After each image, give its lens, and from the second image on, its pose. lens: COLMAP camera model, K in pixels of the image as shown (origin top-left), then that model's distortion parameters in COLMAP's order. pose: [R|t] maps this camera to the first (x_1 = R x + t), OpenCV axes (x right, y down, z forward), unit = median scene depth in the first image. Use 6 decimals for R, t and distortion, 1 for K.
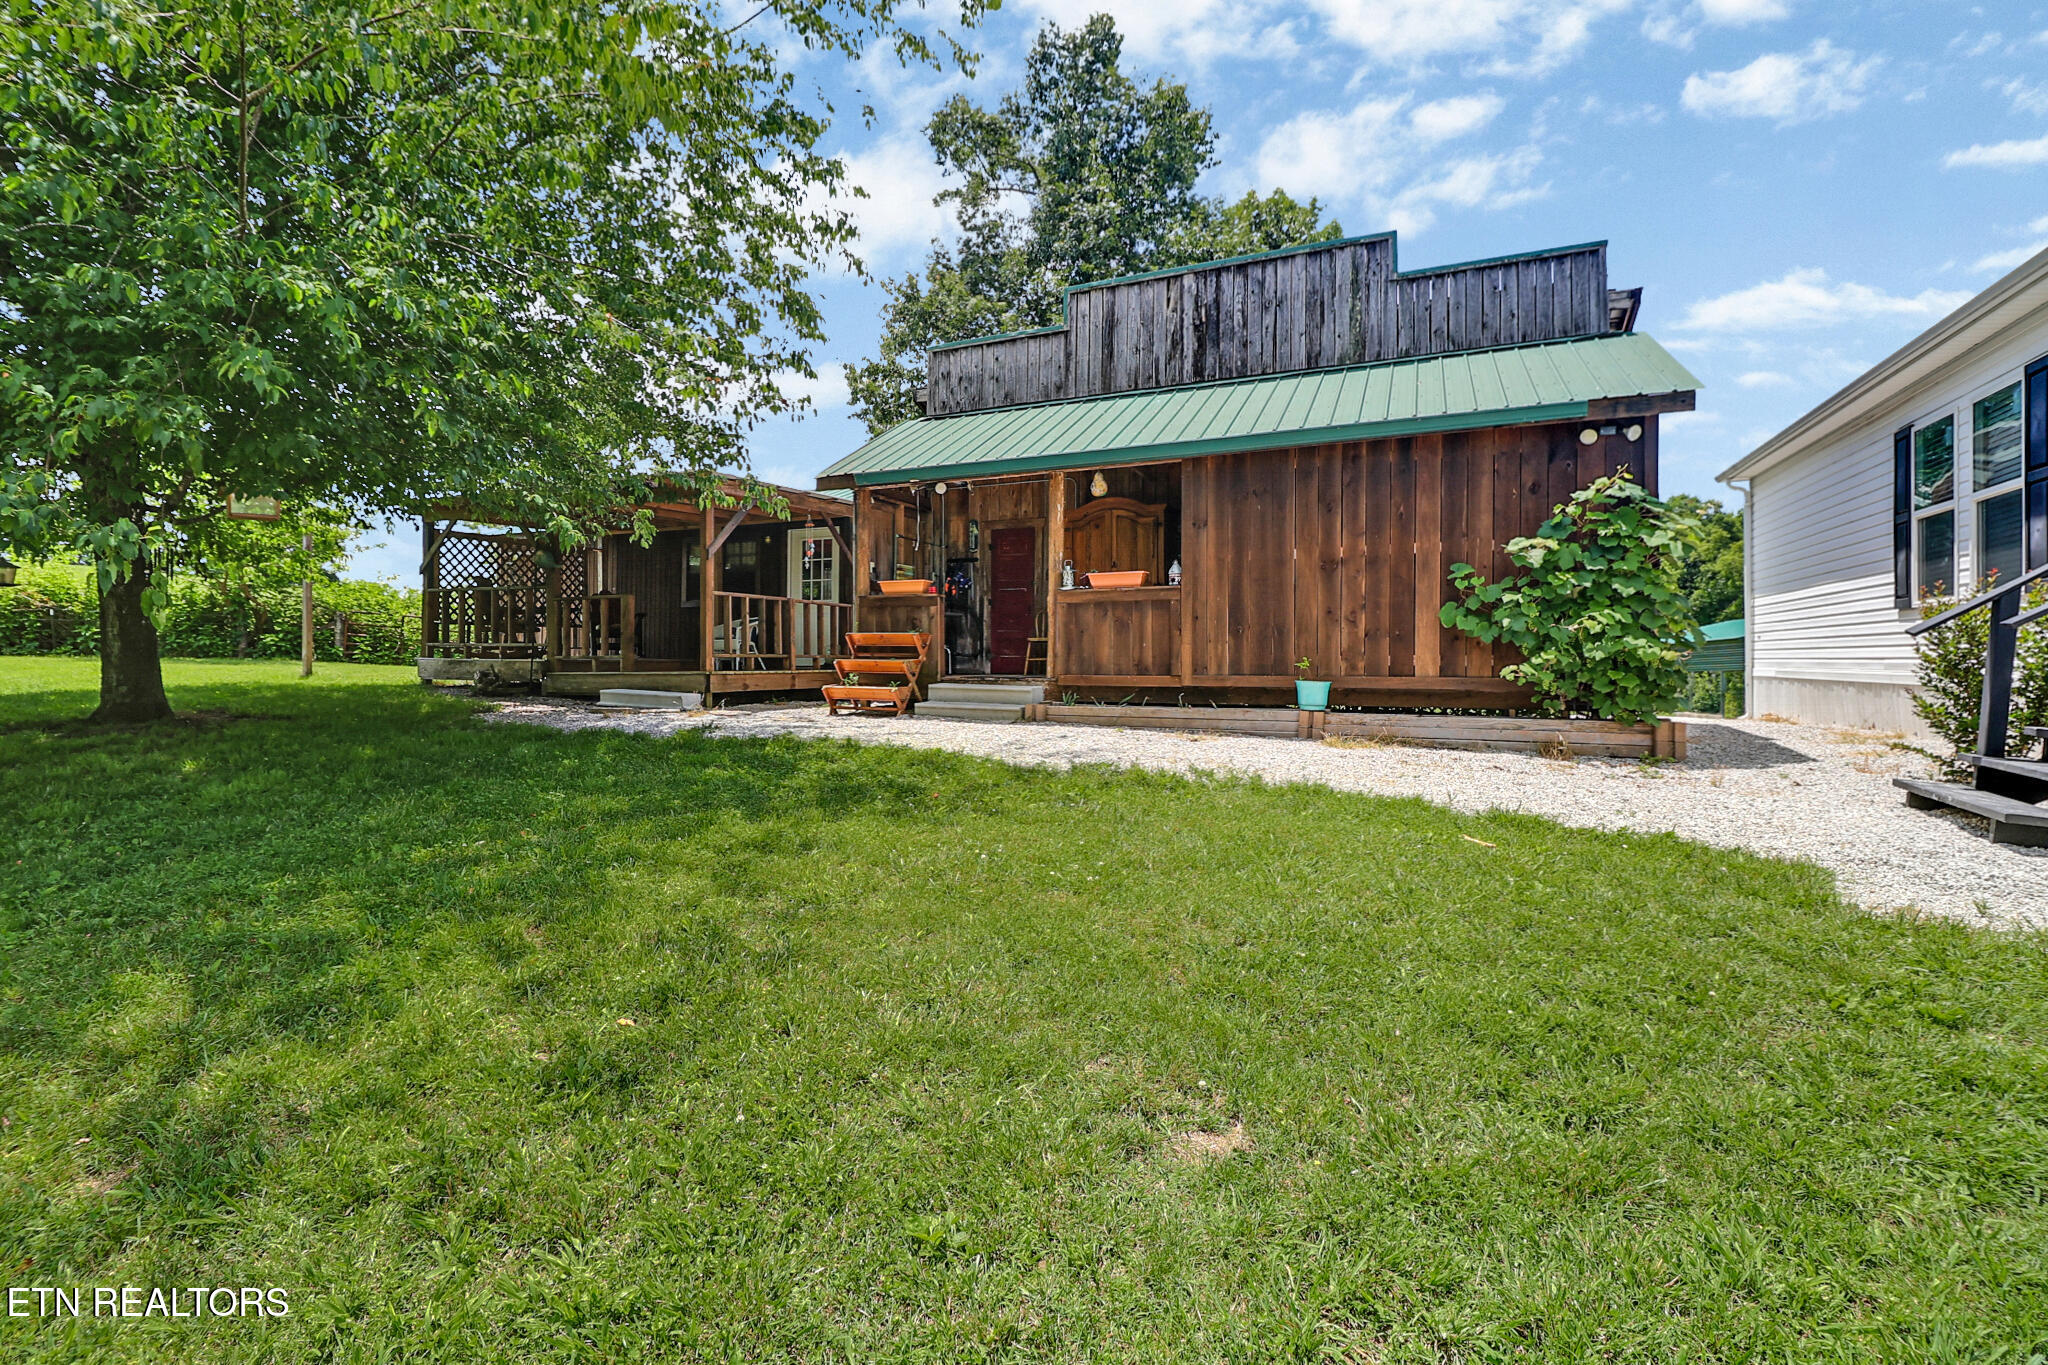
lens RADIAL K [[943.7, 0, 1014.8], [0, 943.7, 674.7], [0, 0, 1]] dist [-0.003442, -0.000196]
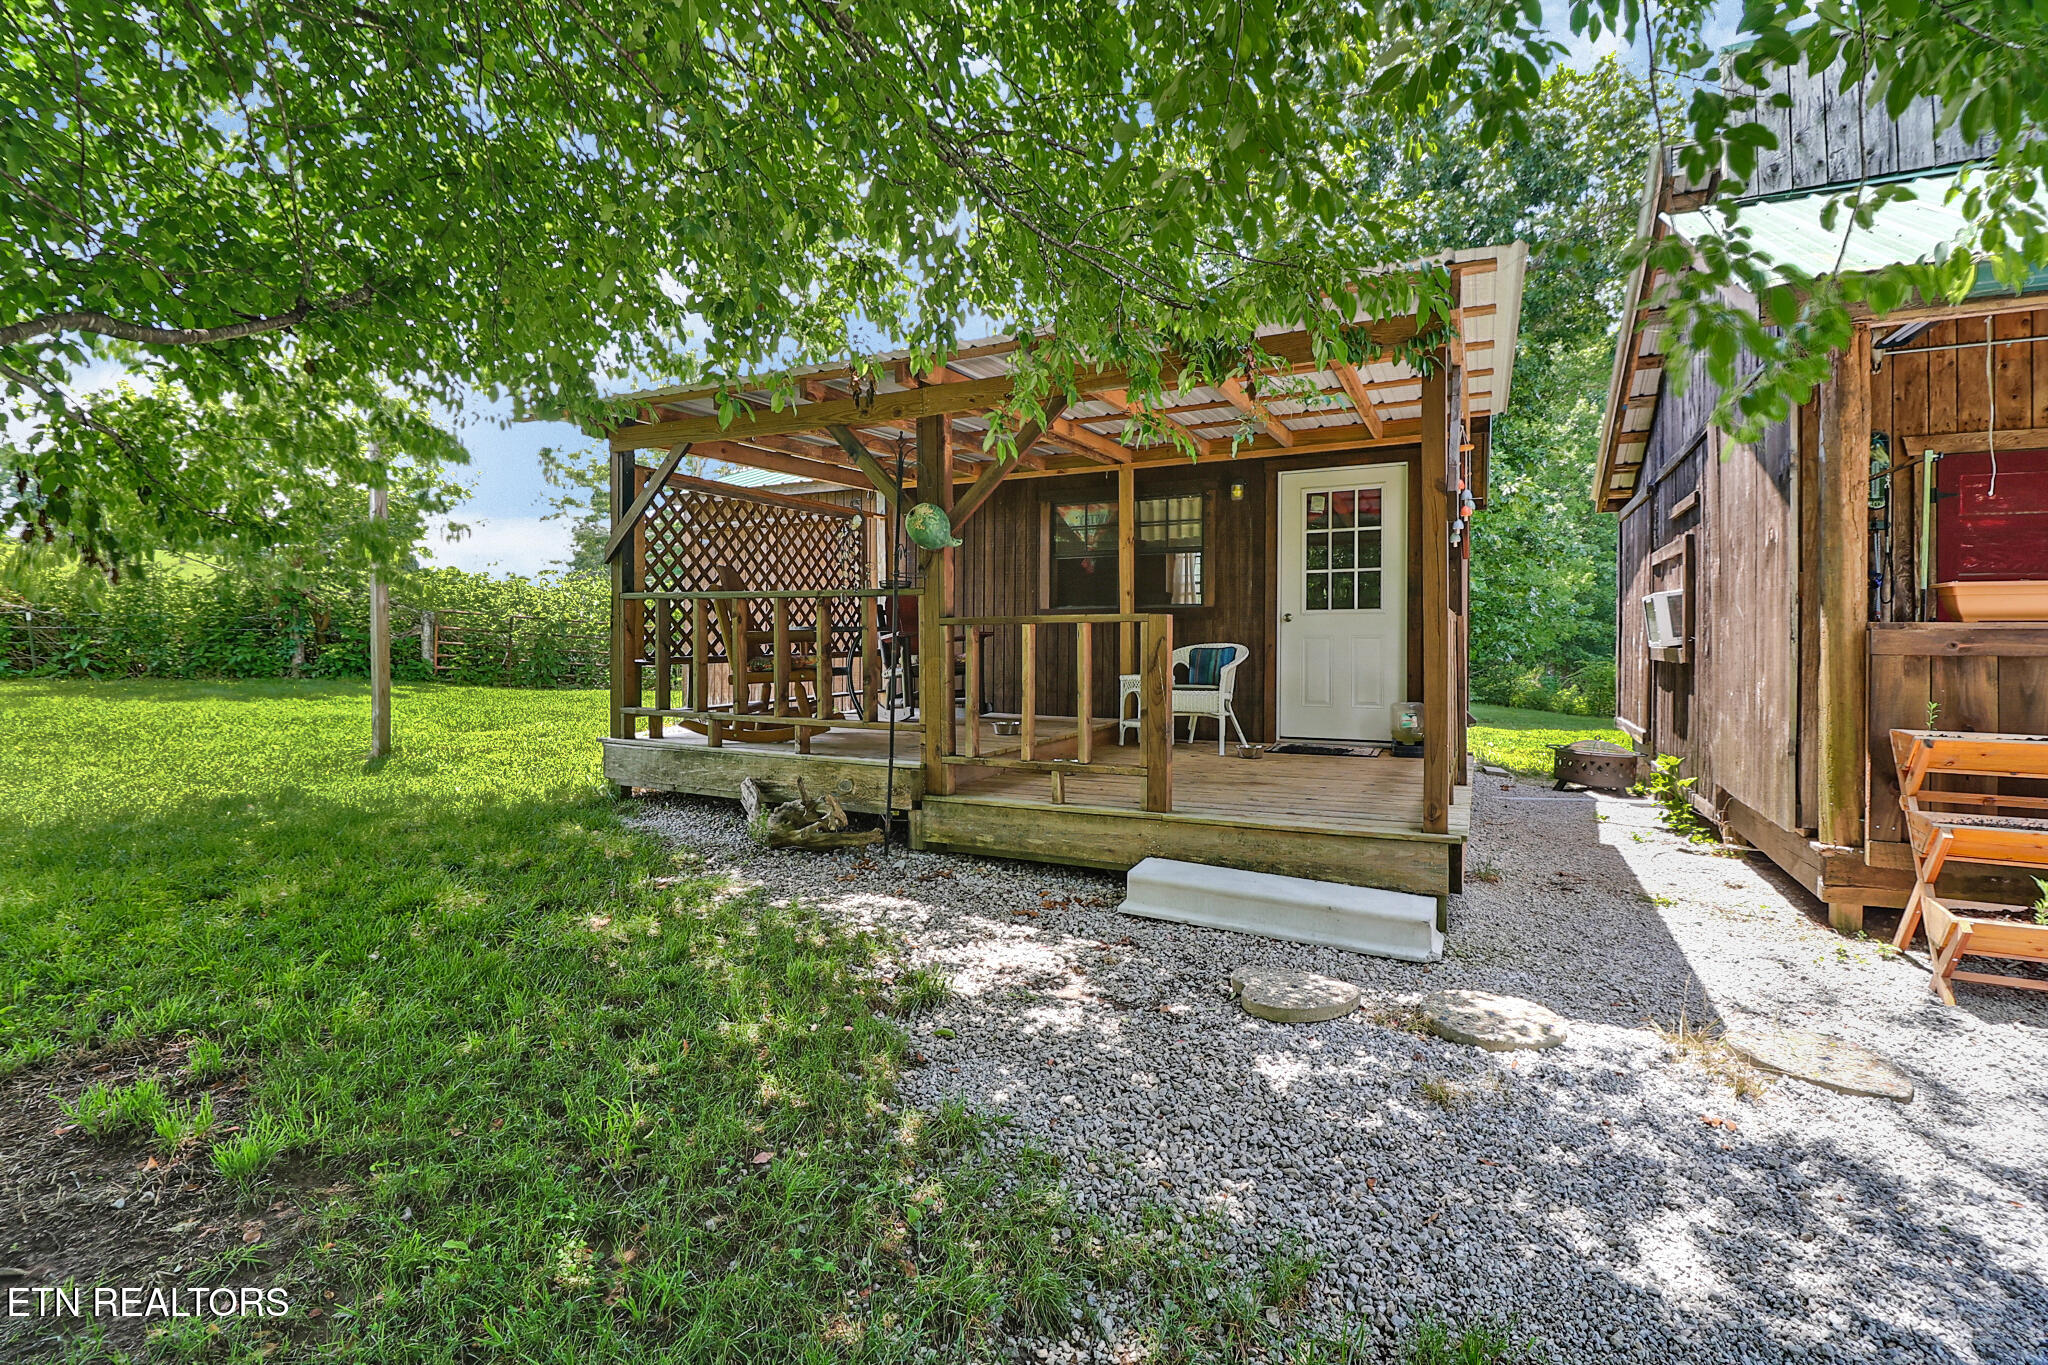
lens RADIAL K [[943.7, 0, 1032.2], [0, 943.7, 669.2], [0, 0, 1]] dist [-0.003442, -0.000196]
pose [[0.998917, 0.000801, -0.046531, -0.387289], [-0.000122, 0.999893, 0.014604, -0.058954], [0.046538, -0.014582, 0.998810, 0.526163]]
